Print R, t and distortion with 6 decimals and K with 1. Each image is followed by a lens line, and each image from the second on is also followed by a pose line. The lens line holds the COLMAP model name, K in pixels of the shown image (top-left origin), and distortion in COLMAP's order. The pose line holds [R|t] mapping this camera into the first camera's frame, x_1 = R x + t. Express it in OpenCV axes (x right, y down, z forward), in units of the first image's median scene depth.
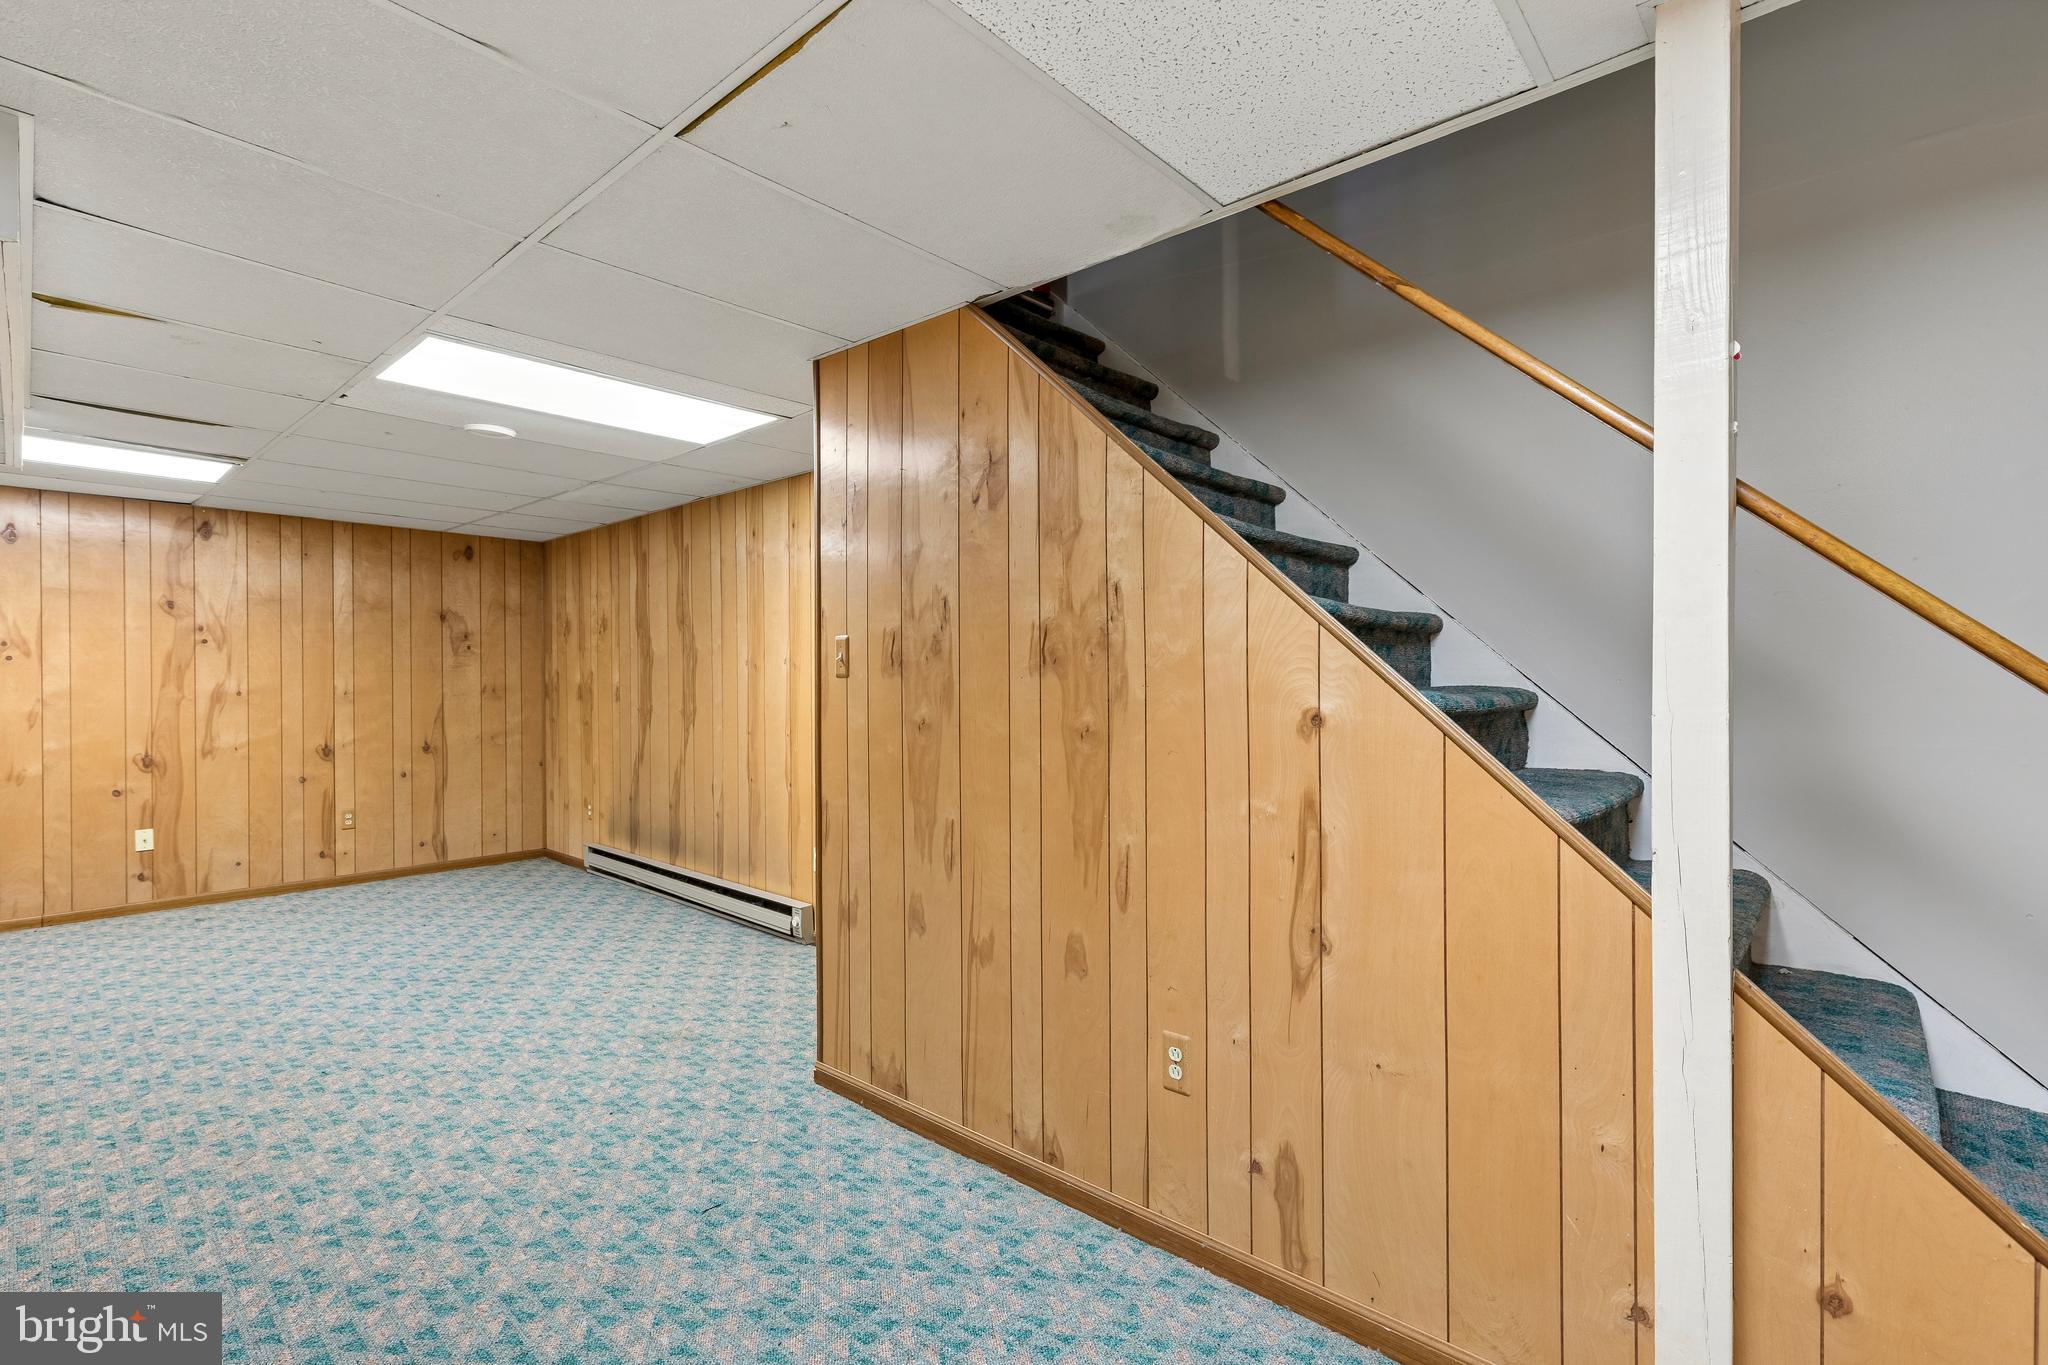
lens RADIAL K [[926.4, 0, 1021.4], [0, 926.4, 665.5], [0, 0, 1]] dist [0.005254, -0.000143]
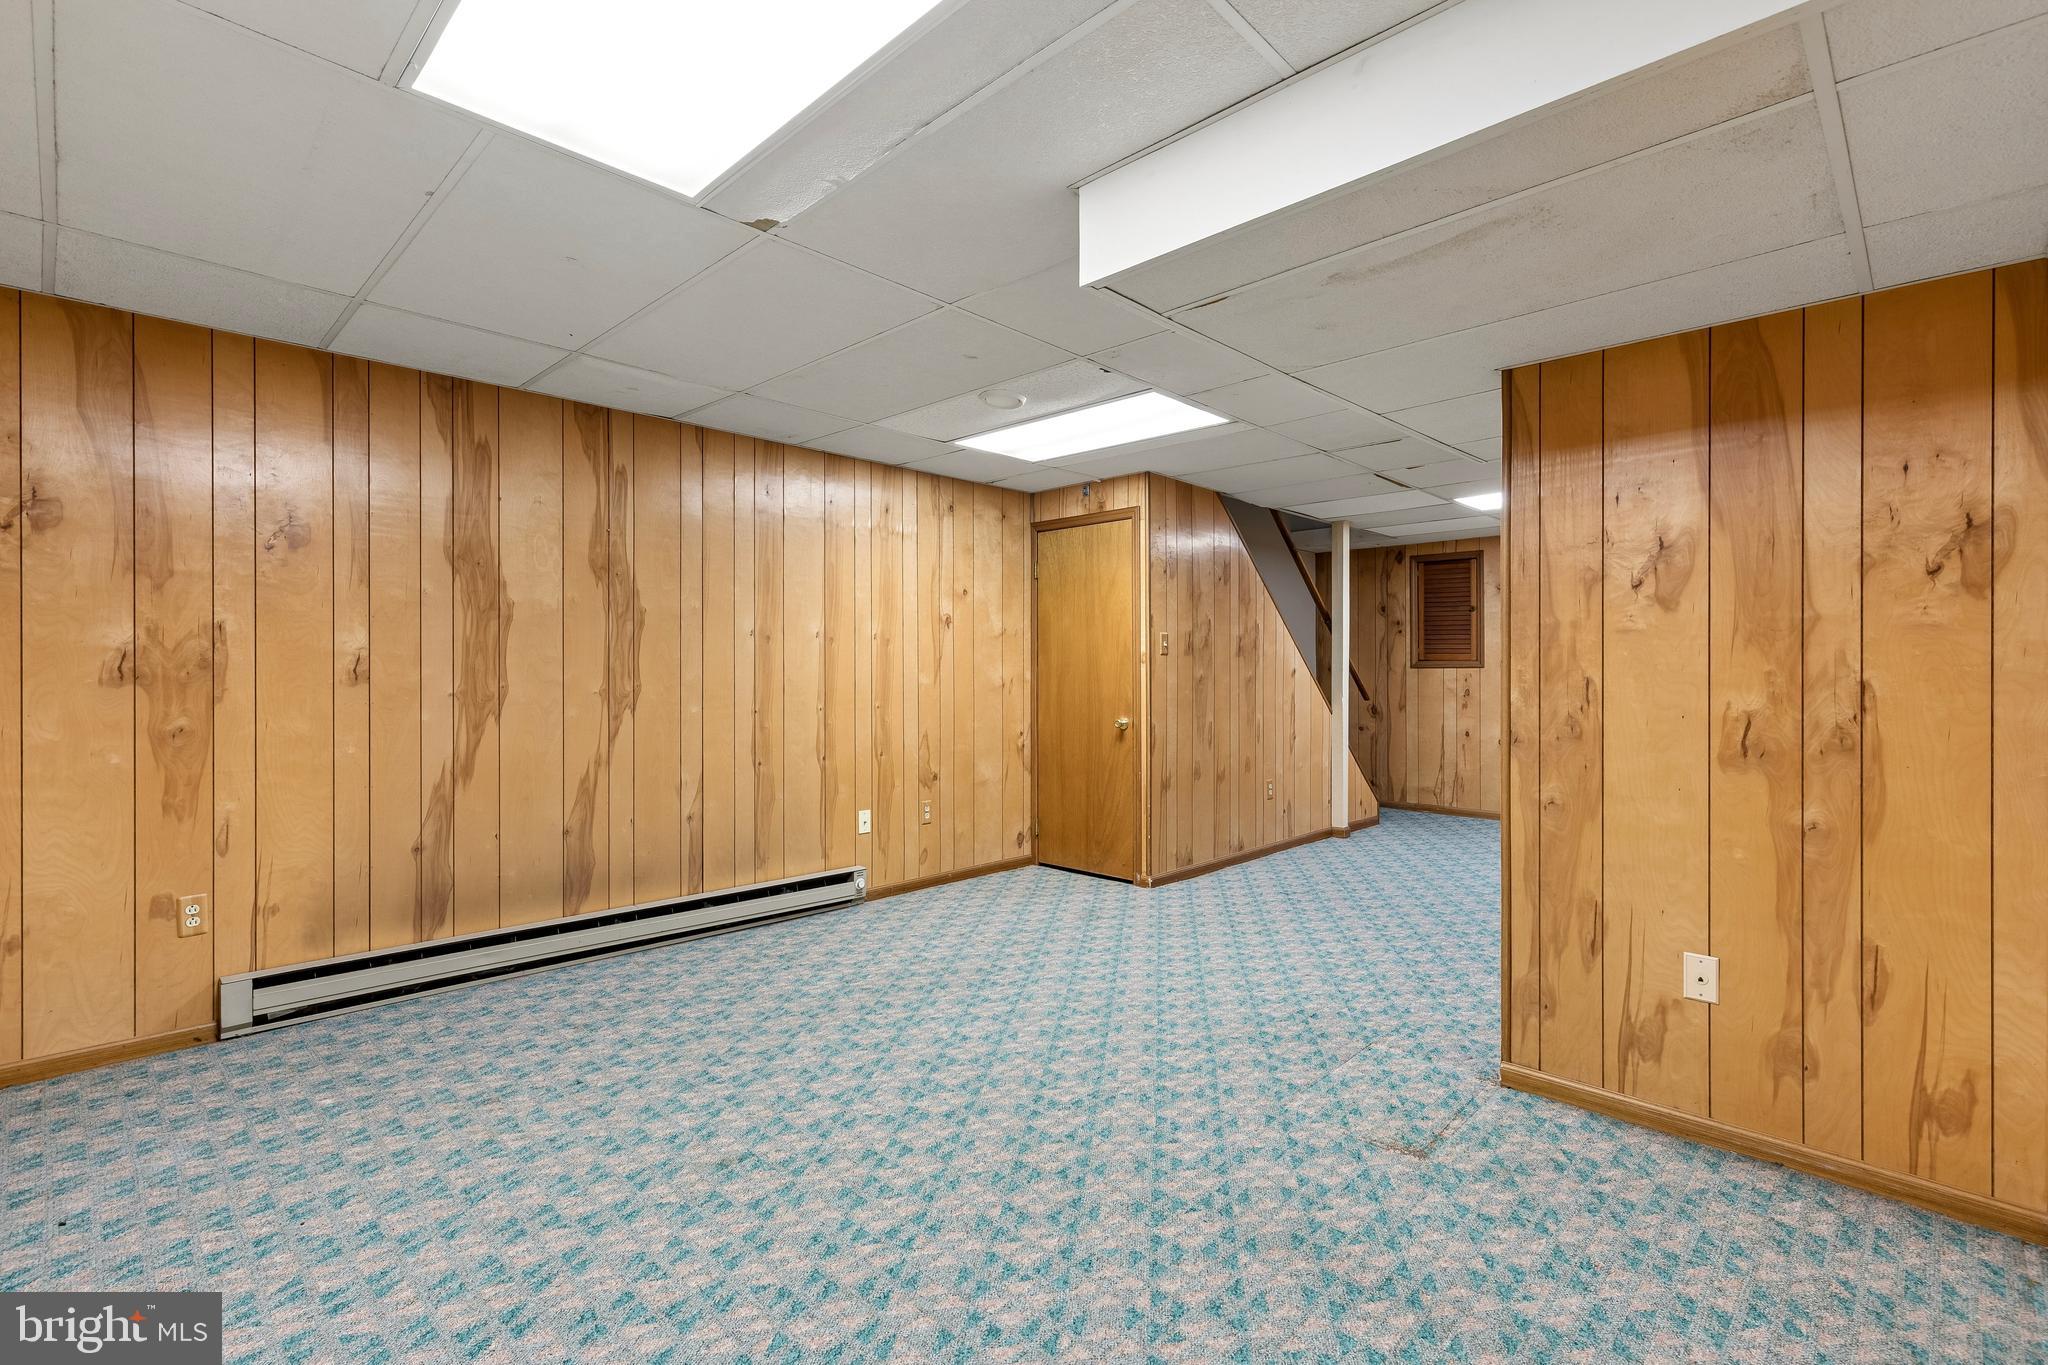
lens RADIAL K [[926.4, 0, 1021.4], [0, 926.4, 665.5], [0, 0, 1]] dist [0.005254, -0.000143]
pose [[0.031899, 0.010467, 0.999436, -1.754591], [-0.016974, 0.999807, -0.009929, 0.048234], [-0.999347, -0.016648, 0.032070, 1.064538]]
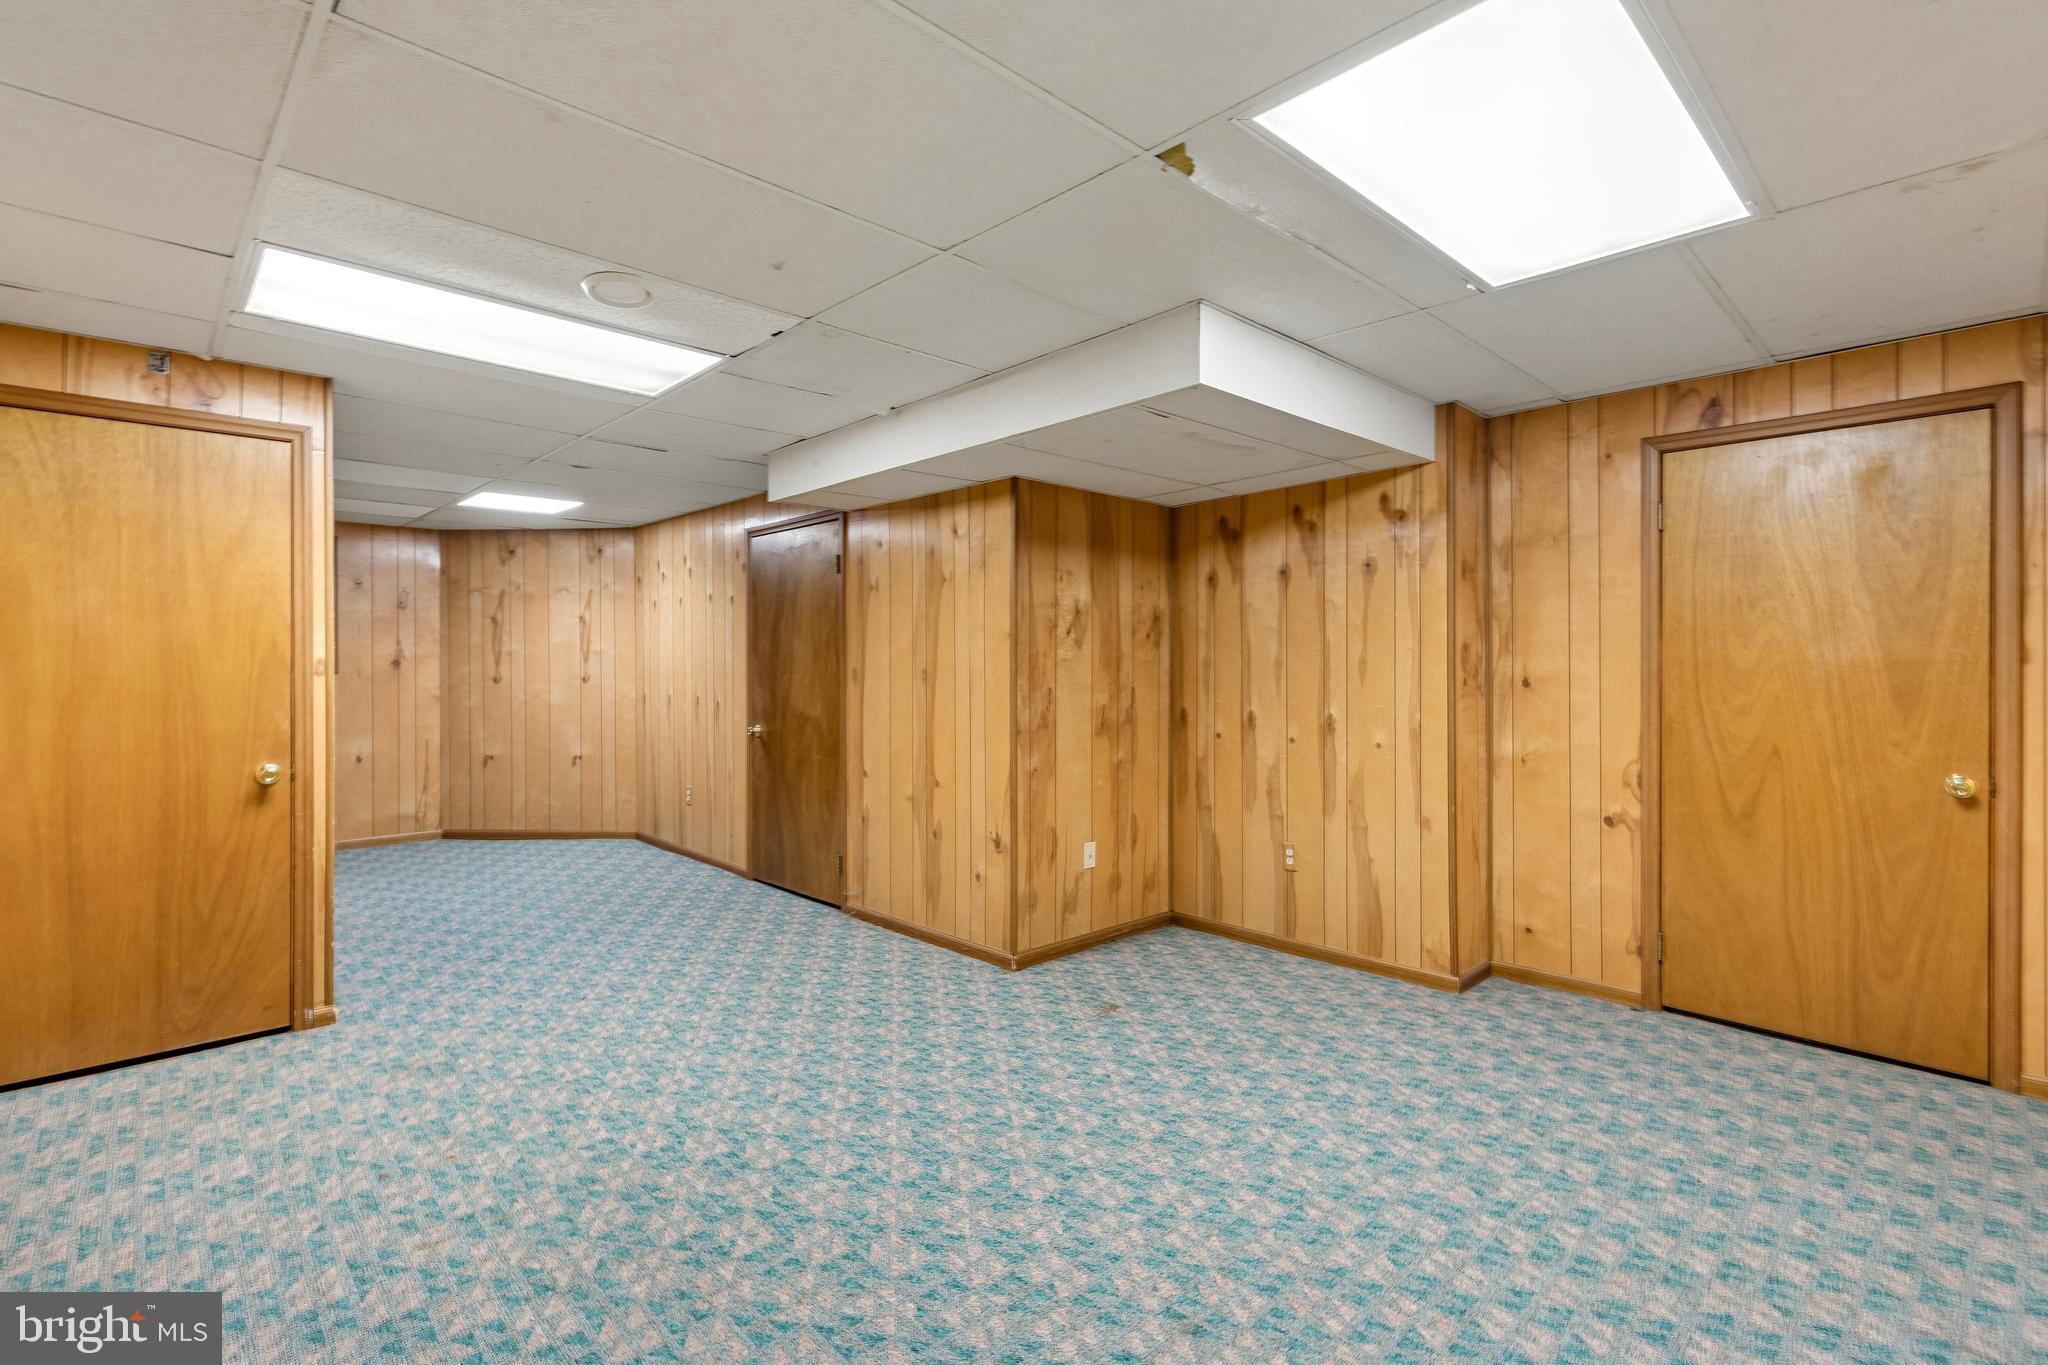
lens RADIAL K [[933.5, 0, 1021.0], [0, 933.5, 663.0], [0, 0, 1]] dist [0.006210, -0.000179]
pose [[-0.997109, 0.005253, 0.075801, -1.017843], [0.003652, 0.999768, -0.021236, 0.035524], [-0.075895, -0.020897, -0.996897, 1.857132]]
